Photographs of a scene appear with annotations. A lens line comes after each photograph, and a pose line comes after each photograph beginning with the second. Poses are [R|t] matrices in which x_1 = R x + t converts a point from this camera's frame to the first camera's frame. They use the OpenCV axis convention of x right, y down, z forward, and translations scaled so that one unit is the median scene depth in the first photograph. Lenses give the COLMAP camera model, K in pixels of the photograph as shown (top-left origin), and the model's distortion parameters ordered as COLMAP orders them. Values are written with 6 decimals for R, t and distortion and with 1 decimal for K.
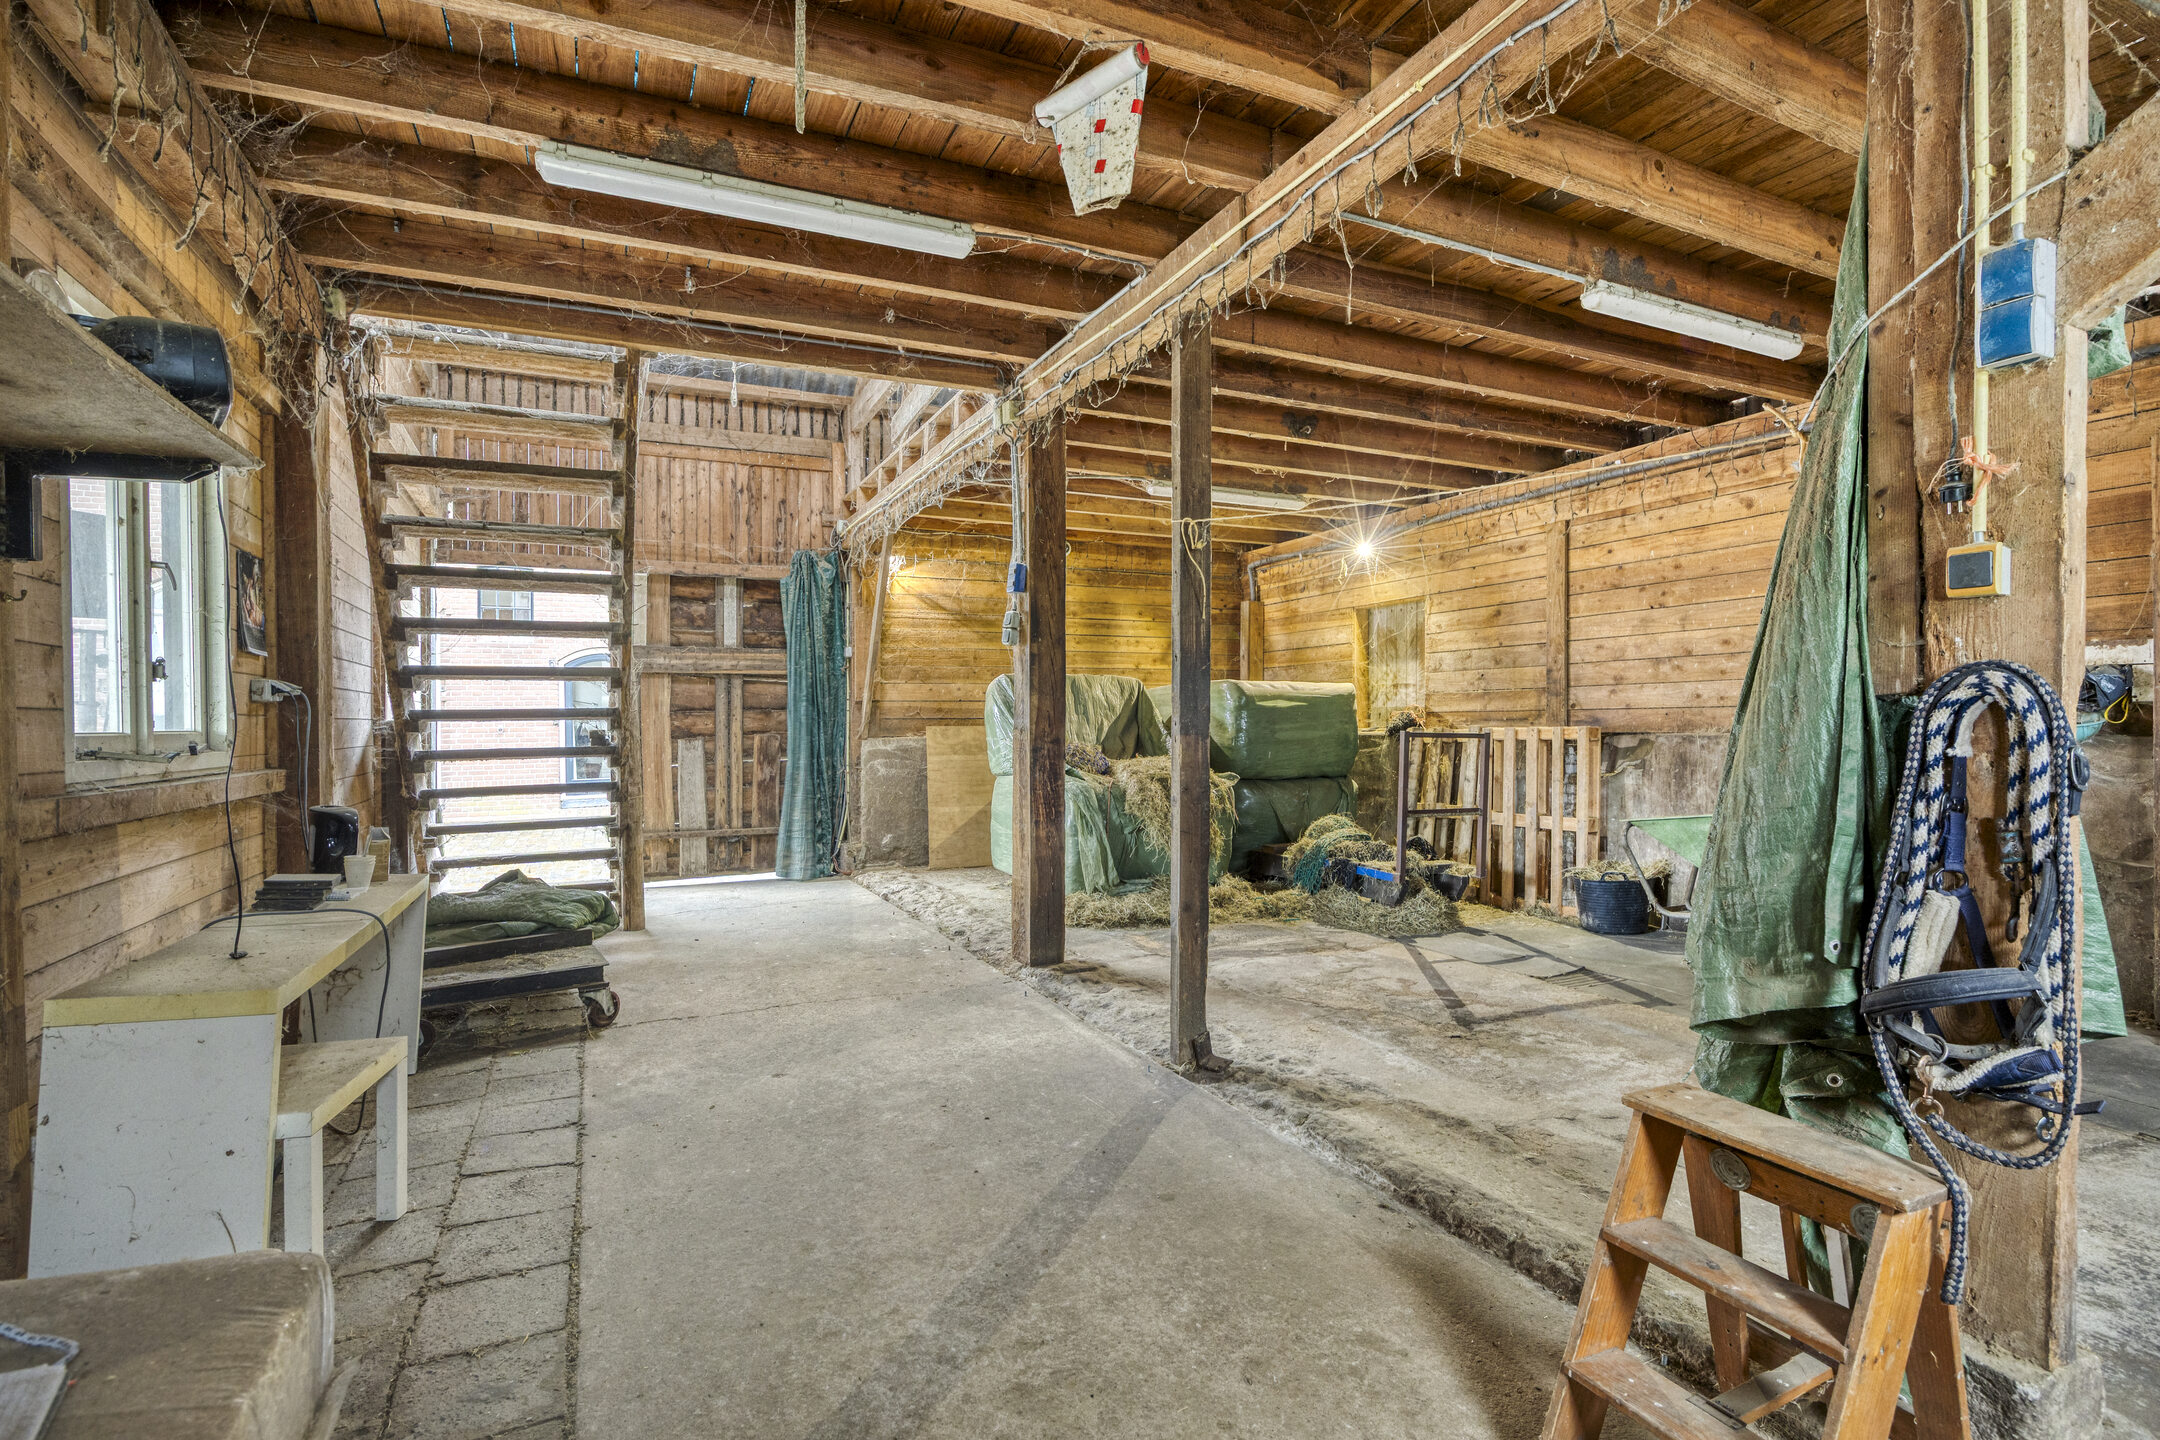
lens RADIAL K [[1029.1, 0, 1080.0], [0, 1029.1, 720.0], [0, 0, 1]] dist [0.000314, -0.000001]
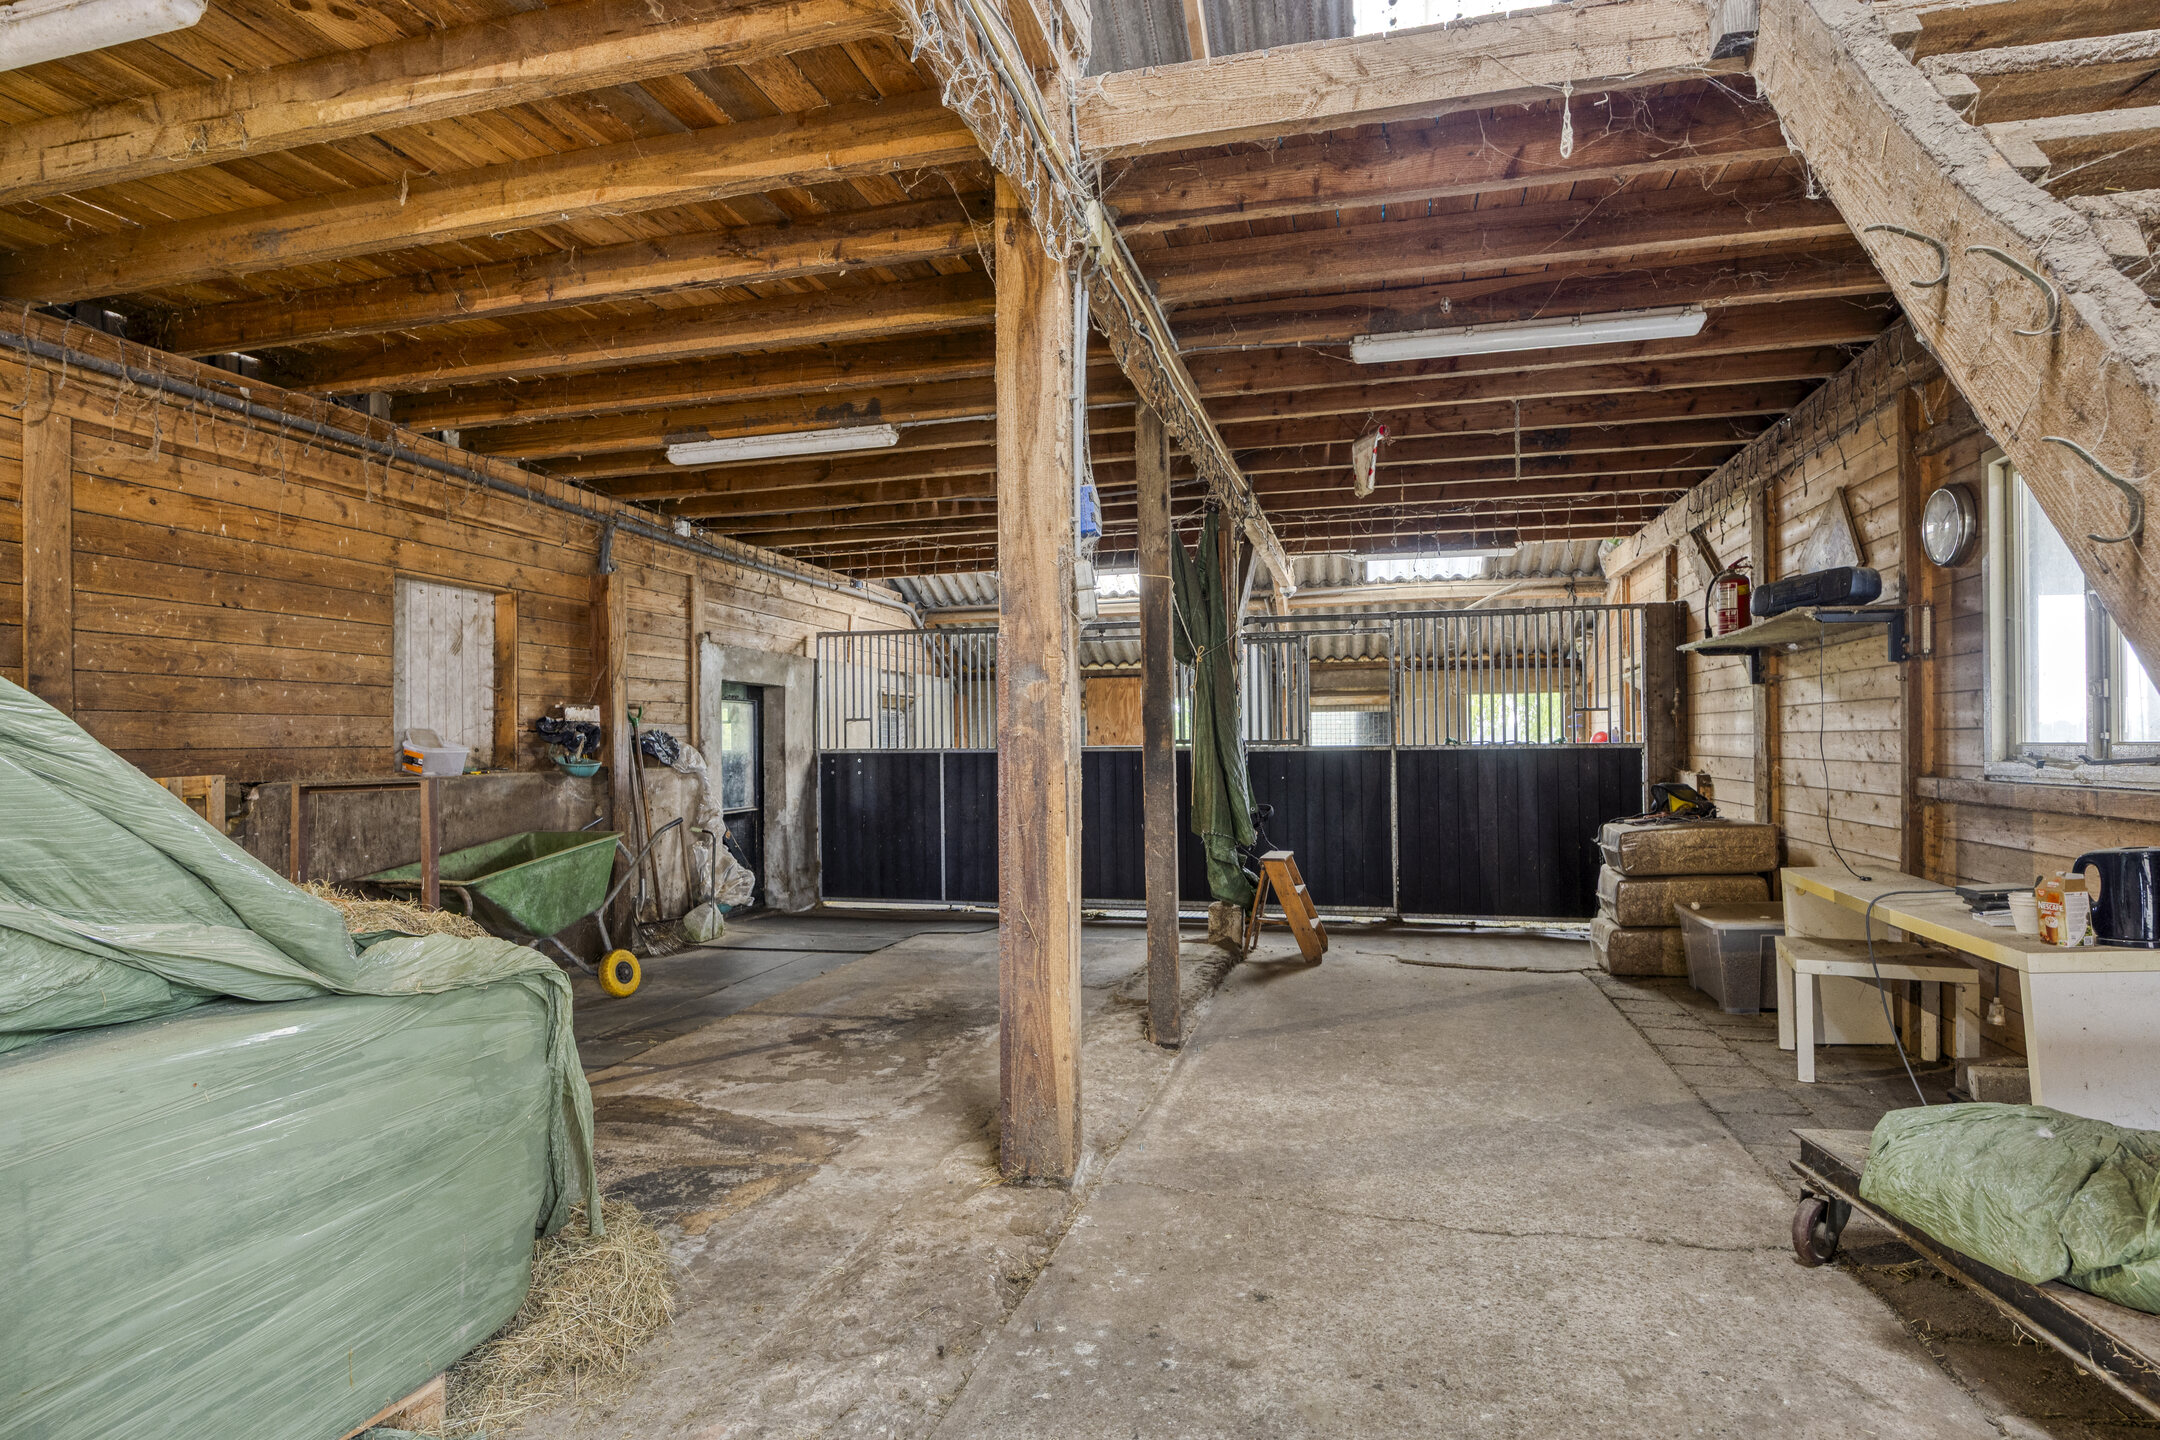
lens RADIAL K [[1143.9, 0, 1080.0], [0, 1143.9, 720.0], [0, 0, 1]] dist [0.000797, 0.000444]
pose [[-0.768904, 0.031833, 0.638571, -0.575660], [0.016578, 0.999417, -0.029860, 0.003591], [-0.639149, -0.012373, -0.768983, 1.799306]]
